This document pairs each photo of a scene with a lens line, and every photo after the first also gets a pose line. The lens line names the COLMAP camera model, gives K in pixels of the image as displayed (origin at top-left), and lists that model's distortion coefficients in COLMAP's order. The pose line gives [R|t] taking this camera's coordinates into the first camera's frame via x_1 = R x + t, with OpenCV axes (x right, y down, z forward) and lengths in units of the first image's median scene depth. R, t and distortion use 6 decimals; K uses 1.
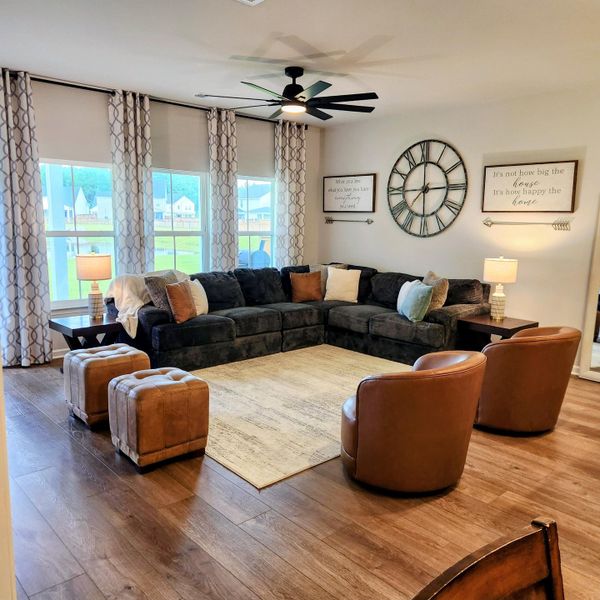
lens RADIAL K [[537.5, 0, 293.3], [0, 537.5, 300.6], [0, 0, 1]] dist [0.088543, -0.118929]
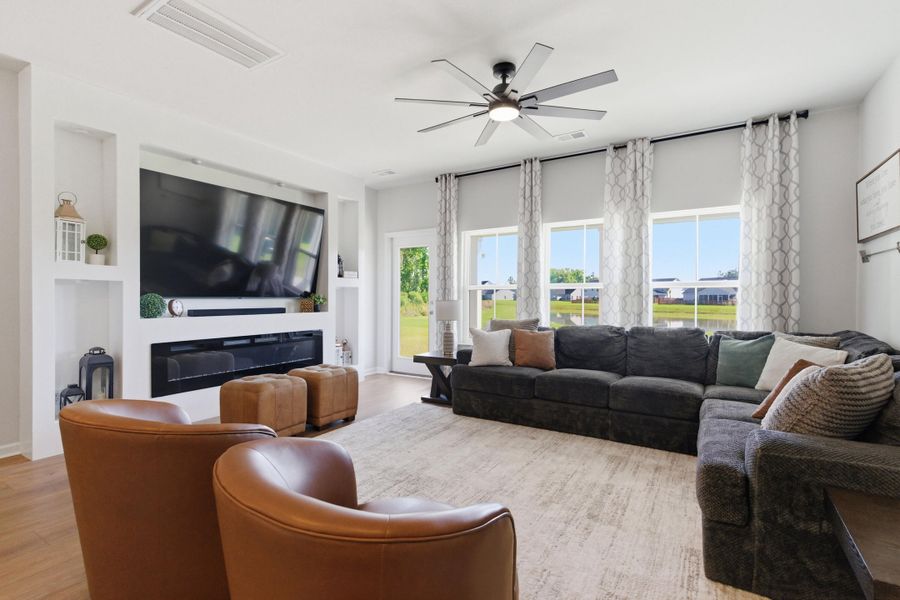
lens RADIAL K [[421.9, 0, 450.1], [0, 421.9, 302.1], [0, 0, 1]] dist [-0.001857, -0.000395]
pose [[0.301378, -0.001125, -0.953504, 0.416055], [-0.147854, 0.987849, -0.047898, -0.024478], [0.941972, 0.155415, 0.297550, 0.579593]]
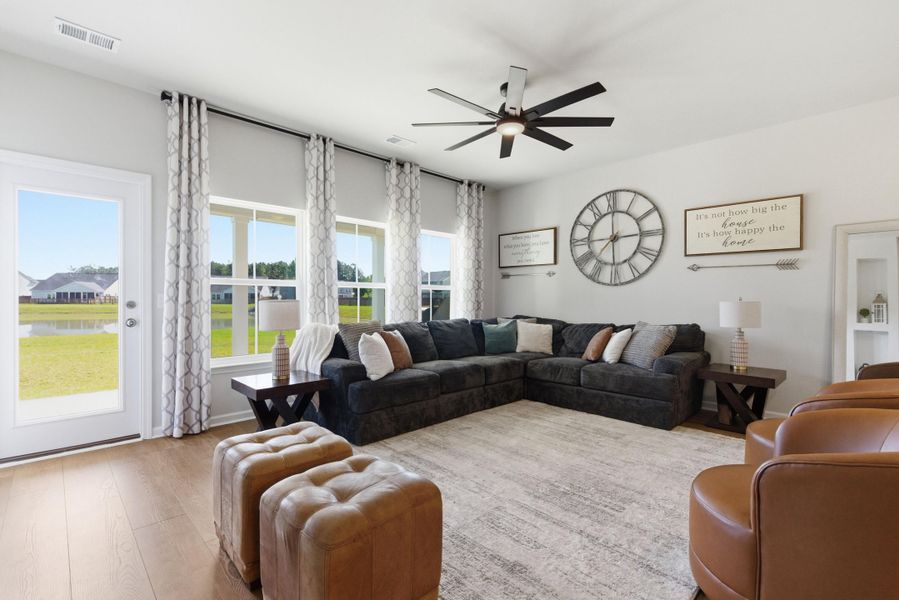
lens RADIAL K [[407.2, 0, 452.1], [0, 407.2, 301.9], [0, 0, 1]] dist [-0.000284, -0.000189]
pose [[0.997616, -0.007458, 0.068609, -0.105184], [0.017414, 0.989177, -0.145689, 0.013977], [-0.066780, 0.146536, 0.986949, 0.300307]]
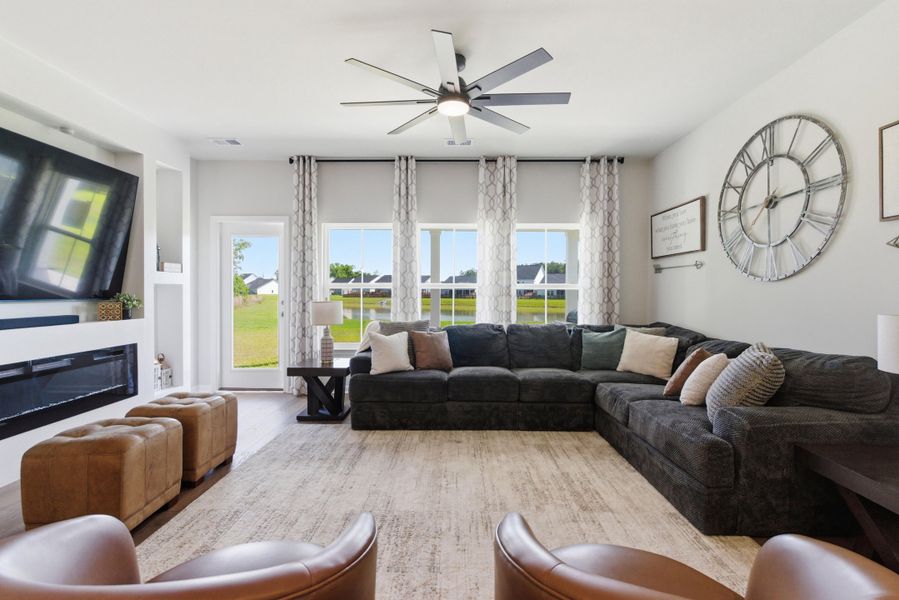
lens RADIAL K [[409.1, 0, 452.6], [0, 409.1, 298.4], [0, 0, 1]] dist [-0.001499, -0.000275]
pose [[0.756642, 0.000316, -0.653830, 0.272912], [-0.096970, 0.988995, -0.111741, -0.015624], [0.646599, 0.147950, 0.748345, 0.452080]]
